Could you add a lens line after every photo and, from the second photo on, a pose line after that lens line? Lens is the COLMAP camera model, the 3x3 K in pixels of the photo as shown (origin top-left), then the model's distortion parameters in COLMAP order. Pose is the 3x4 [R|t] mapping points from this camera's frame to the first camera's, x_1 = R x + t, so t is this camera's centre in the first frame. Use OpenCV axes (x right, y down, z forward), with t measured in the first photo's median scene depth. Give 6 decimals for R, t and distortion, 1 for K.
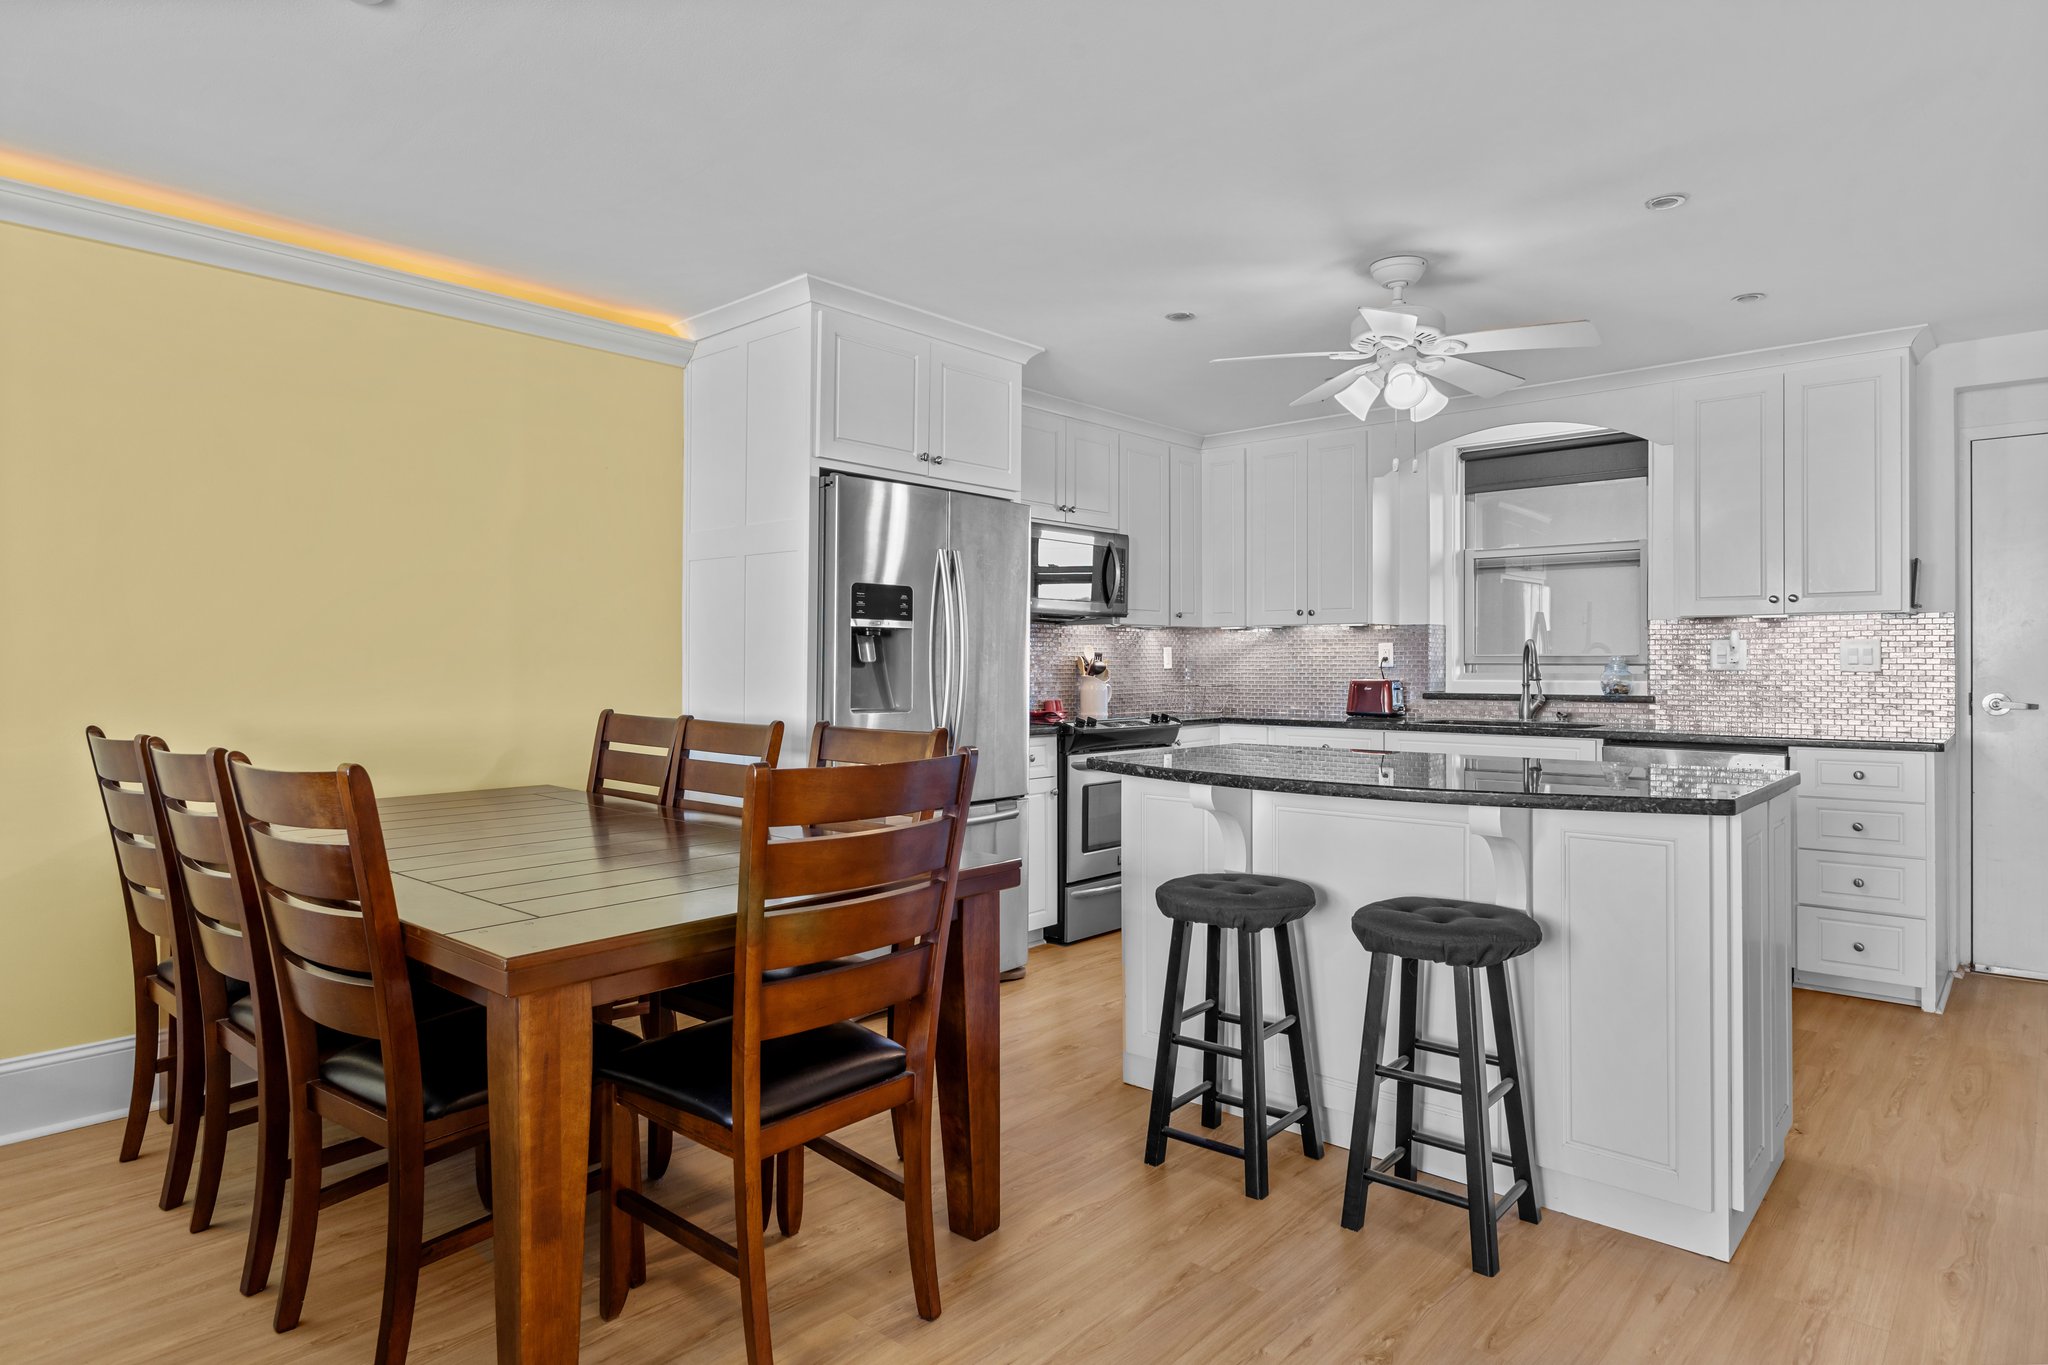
lens RADIAL K [[1139.0, 0, 1024.0], [0, 1139.0, 682.5], [0, 0, 1]] dist [-0.006263, -0.000709]
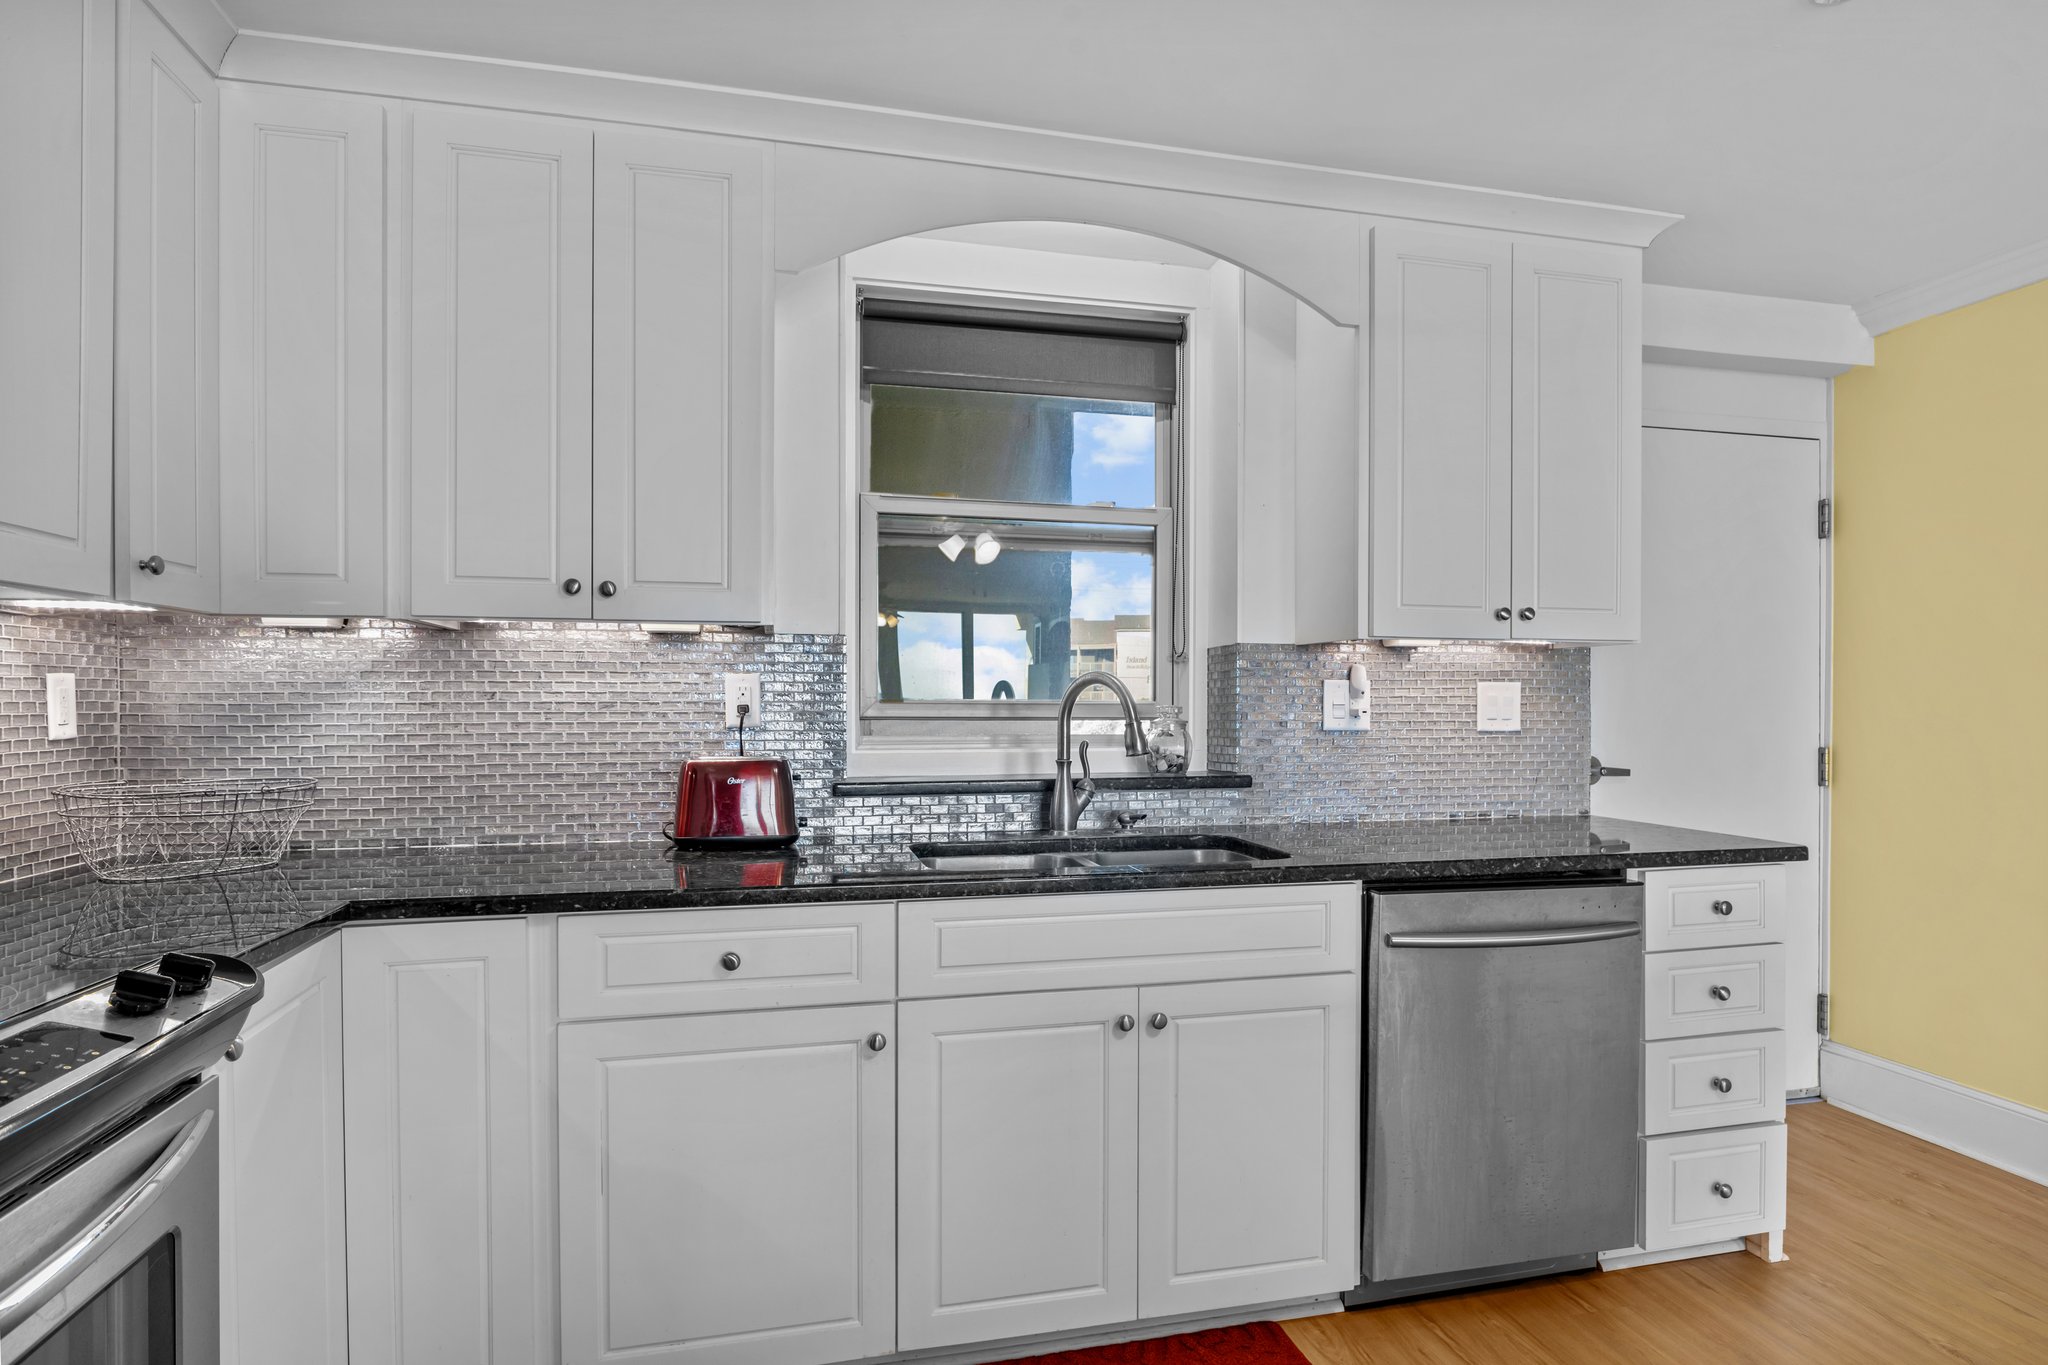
lens RADIAL K [[1139.0, 0, 1024.0], [0, 1139.0, 682.5], [0, 0, 1]] dist [-0.006263, -0.000709]
pose [[0.556858, 0.008407, 0.830565, 0.014057], [0.010681, 0.999794, -0.017281, -0.023330], [-0.830539, 0.018494, 0.556653, 0.705353]]
